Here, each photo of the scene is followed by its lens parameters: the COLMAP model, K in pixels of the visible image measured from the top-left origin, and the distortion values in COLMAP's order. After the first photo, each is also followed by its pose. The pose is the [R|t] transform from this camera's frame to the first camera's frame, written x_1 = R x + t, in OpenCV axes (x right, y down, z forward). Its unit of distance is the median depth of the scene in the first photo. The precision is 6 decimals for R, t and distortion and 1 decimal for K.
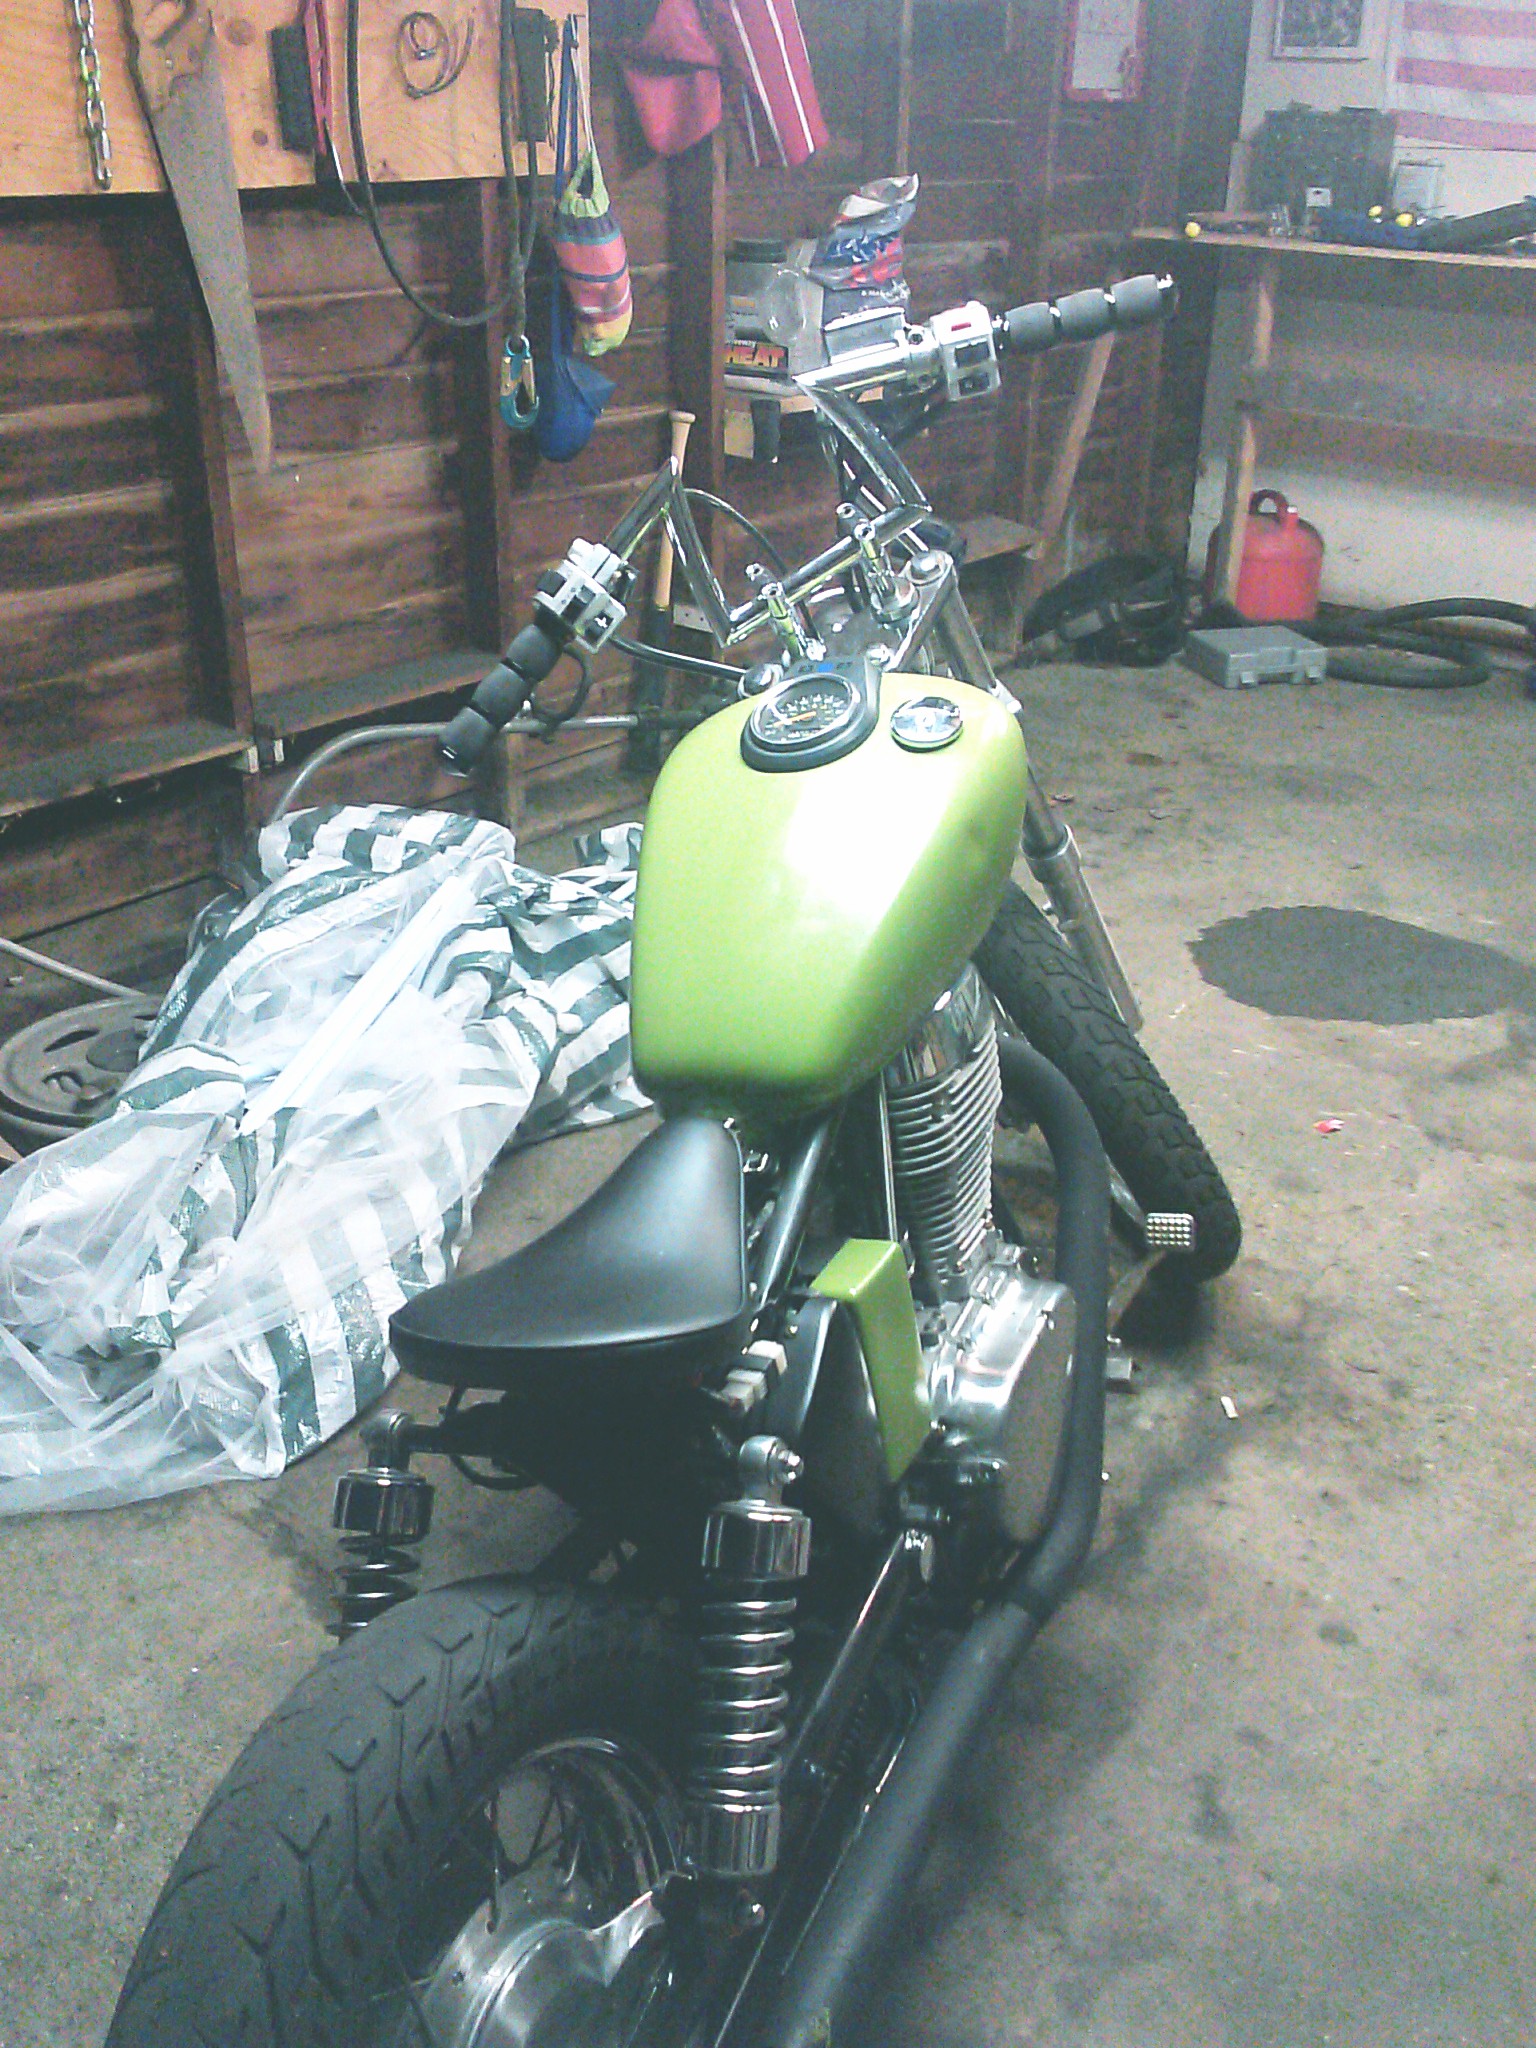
lens RADIAL K [[1859.5, 0, 768.0], [0, 1859.5, 1024.0], [0, 0, 1]] dist [0.035818, -0.221307]
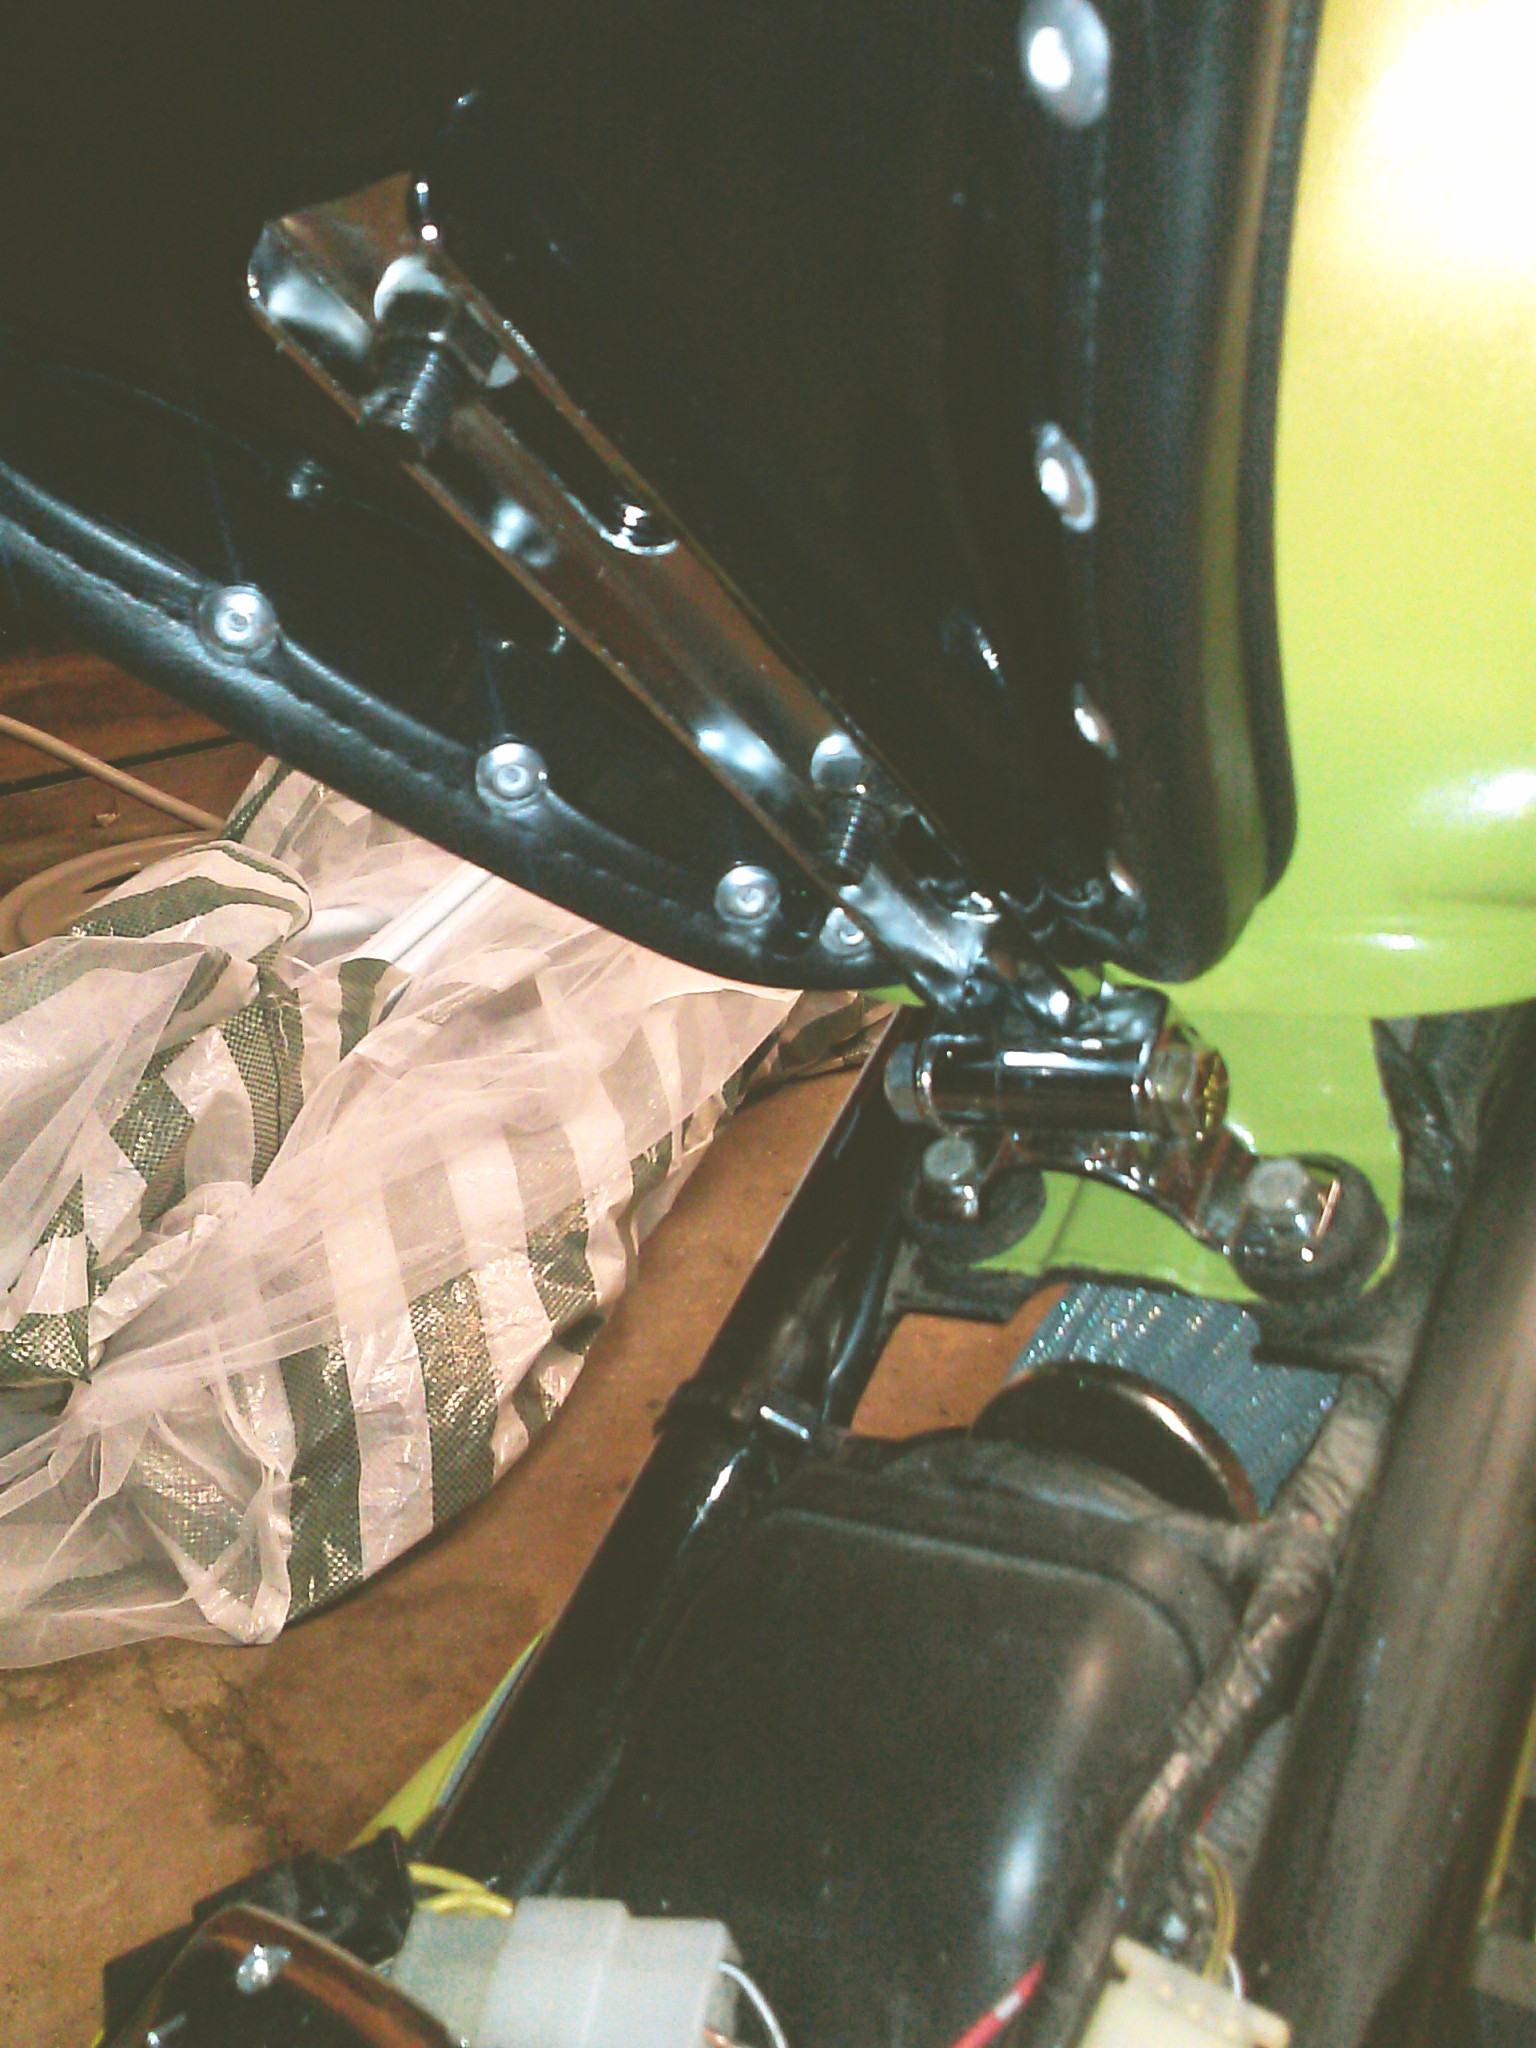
lens RADIAL K [[1859.5, 0, 768.0], [0, 1859.5, 1024.0], [0, 0, 1]] dist [0.035818, -0.221307]
pose [[0.982827, 0.045976, -0.178711, -0.039521], [-0.046705, 0.998909, 0.000129, 0.060621], [0.178521, 0.008220, 0.983902, 0.482916]]
